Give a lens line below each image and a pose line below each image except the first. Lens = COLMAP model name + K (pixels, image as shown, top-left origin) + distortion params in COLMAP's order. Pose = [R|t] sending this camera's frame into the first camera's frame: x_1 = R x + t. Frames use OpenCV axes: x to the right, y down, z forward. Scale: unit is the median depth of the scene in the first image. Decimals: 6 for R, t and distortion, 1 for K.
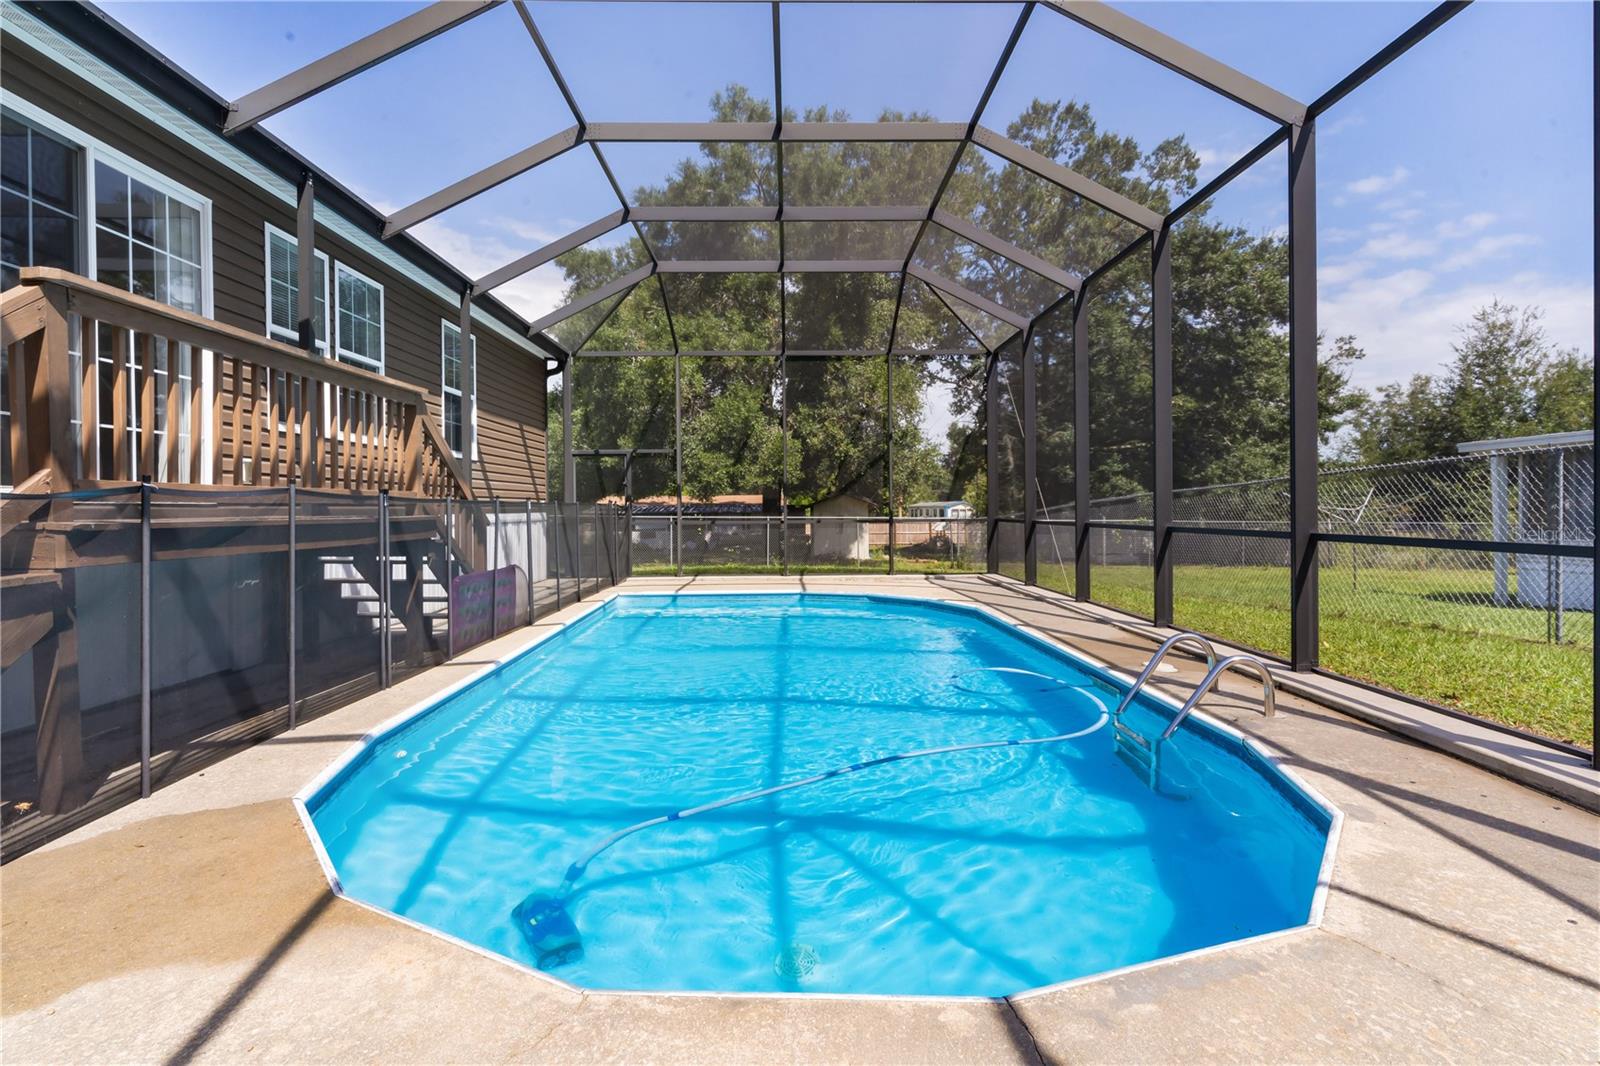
lens RADIAL K [[773.8, 0, 798.2], [0, 773.8, 514.1], [0, 0, 1]] dist [0.002100, 0.000601]
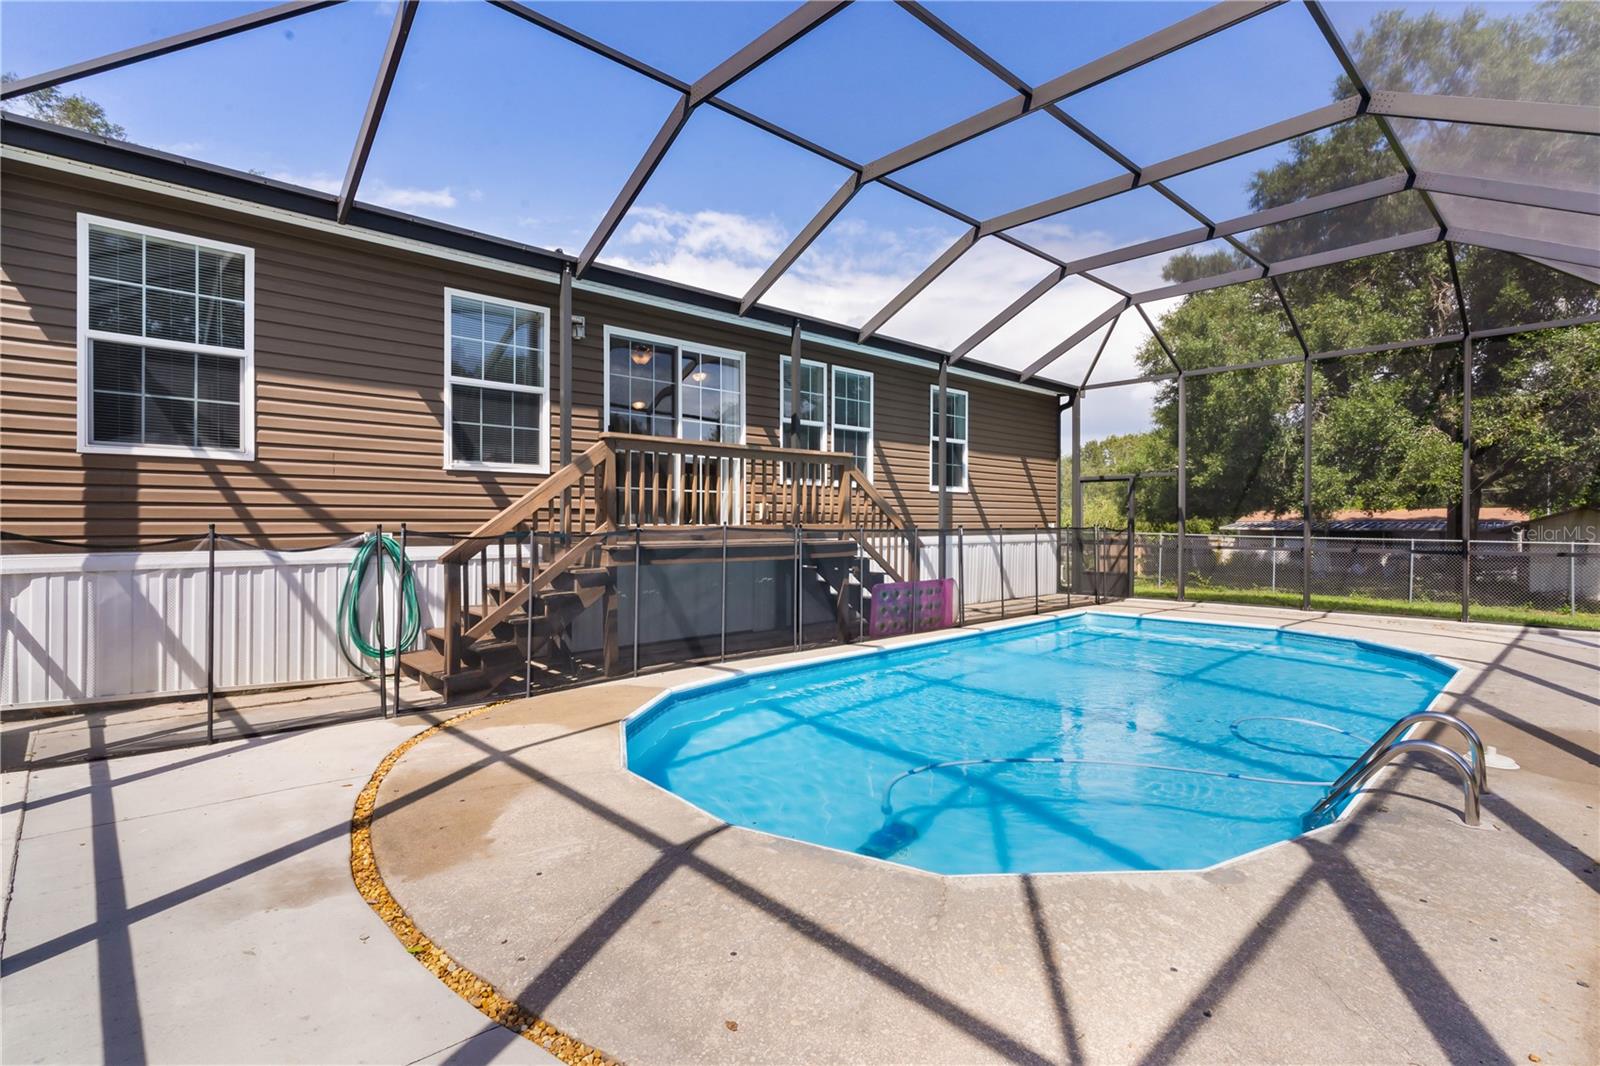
lens RADIAL K [[764.7, 0, 798.0], [0, 764.7, 525.1], [0, 0, 1]] dist [0.002511, 0.000398]
pose [[0.672415, 0.010196, -0.740104, 0.451898], [-0.011662, 0.999927, 0.003181, -0.026170], [0.740082, 0.006492, 0.672485, -0.030407]]
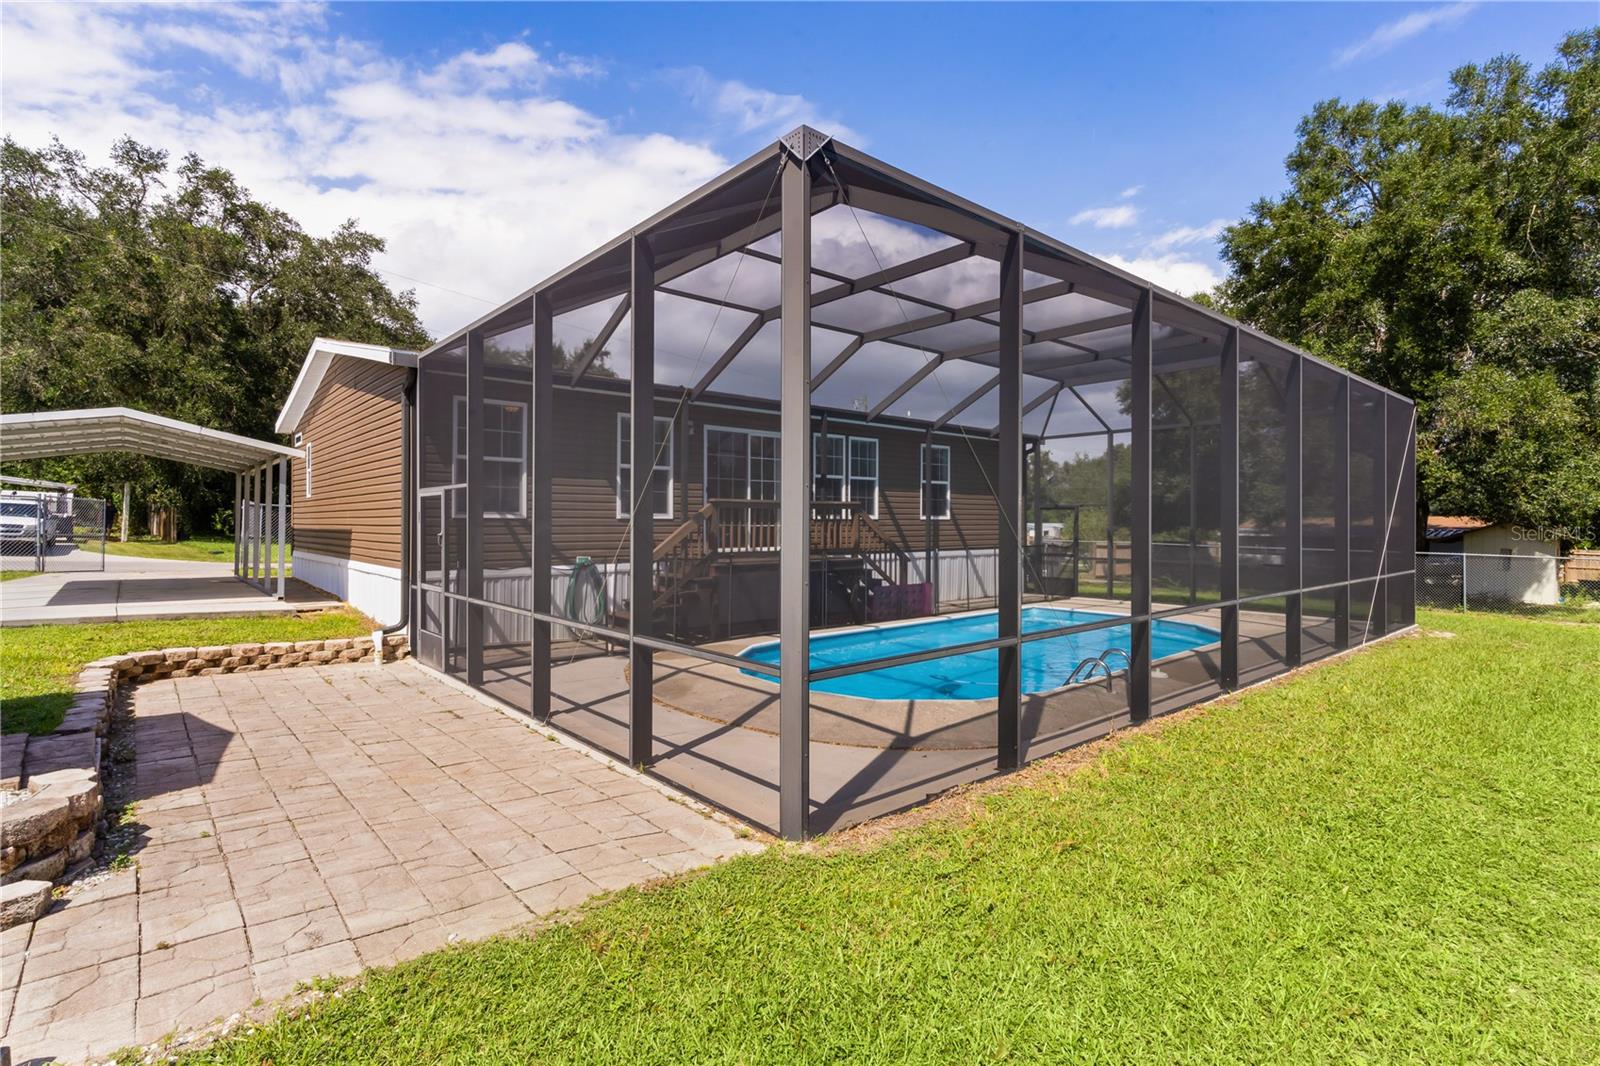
lens RADIAL K [[764.7, 0, 798.0], [0, 764.7, 525.1], [0, 0, 1]] dist [0.002511, 0.000398]
pose [[0.644278, 0.009717, -0.764730, 0.958449], [-0.011188, 0.999932, 0.003279, -0.086555], [0.764709, 0.006443, 0.644343, -0.488277]]
